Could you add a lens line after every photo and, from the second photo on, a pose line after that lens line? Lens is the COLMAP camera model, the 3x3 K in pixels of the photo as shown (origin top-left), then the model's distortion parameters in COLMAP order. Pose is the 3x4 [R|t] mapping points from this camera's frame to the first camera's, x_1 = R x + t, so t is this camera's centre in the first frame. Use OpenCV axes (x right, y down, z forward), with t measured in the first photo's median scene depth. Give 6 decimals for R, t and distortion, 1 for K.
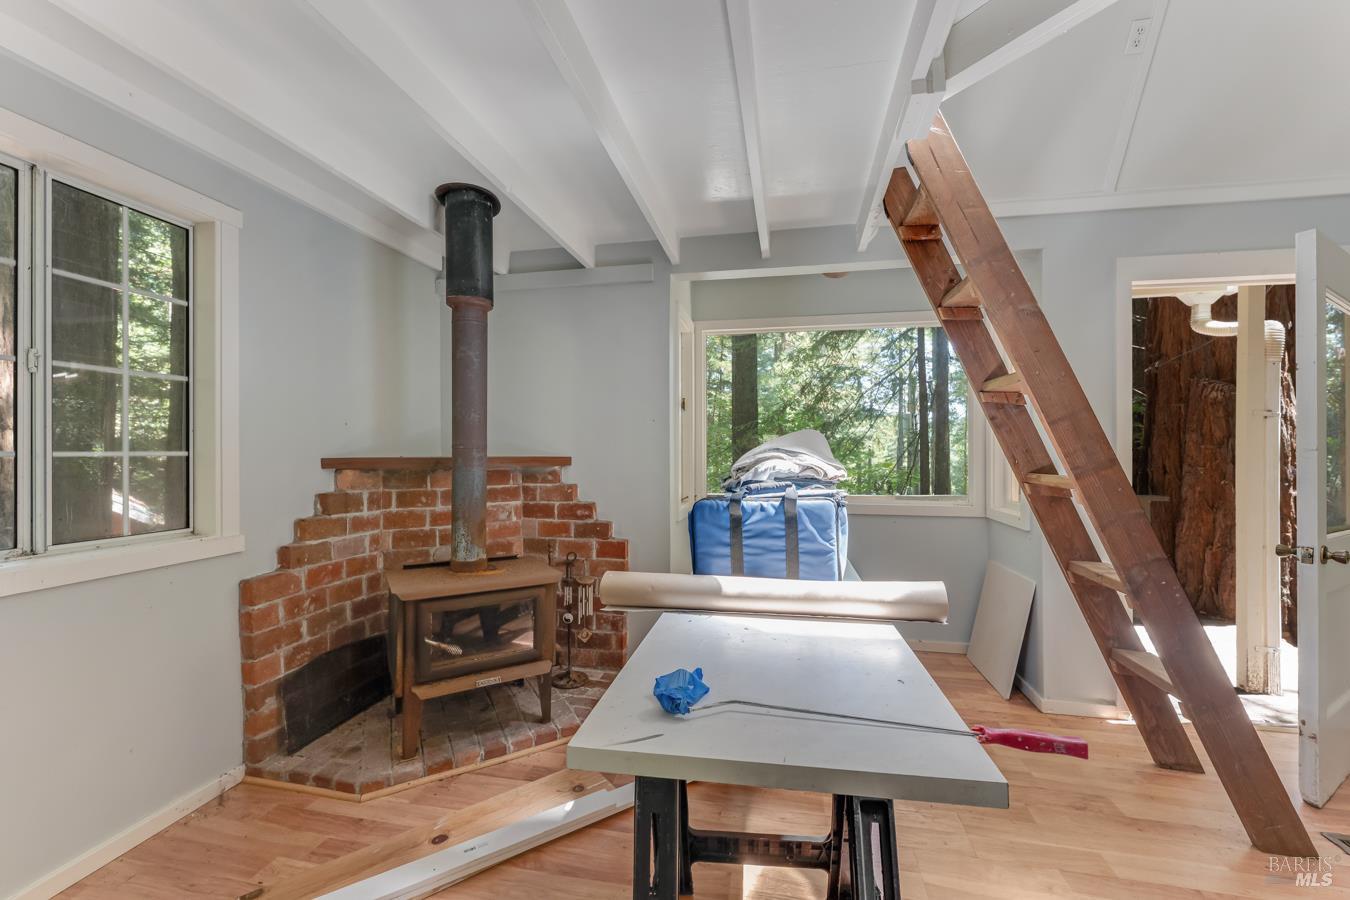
lens RADIAL K [[539.4, 0, 665.1], [0, 539.4, 449.5], [0, 0, 1]] dist [0.001882, 0.000825]
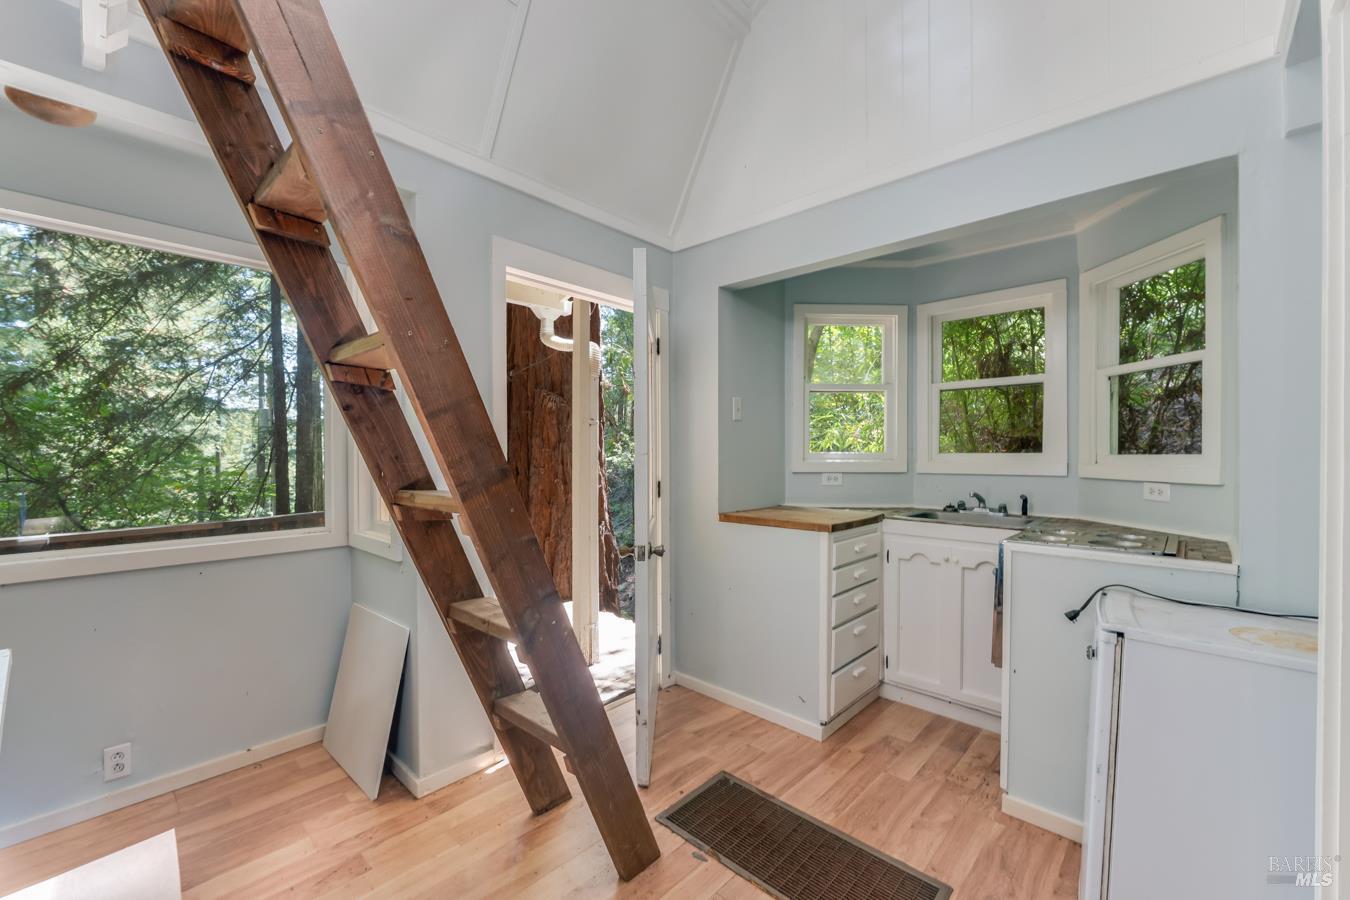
lens RADIAL K [[539.4, 0, 665.1], [0, 539.4, 449.5], [0, 0, 1]] dist [0.001882, 0.000825]
pose [[0.503329, -0.000540, 0.864095, 0.240289], [0.004544, 0.999988, -0.002022, -0.005182], [-0.864083, 0.004944, 0.503325, 0.346956]]
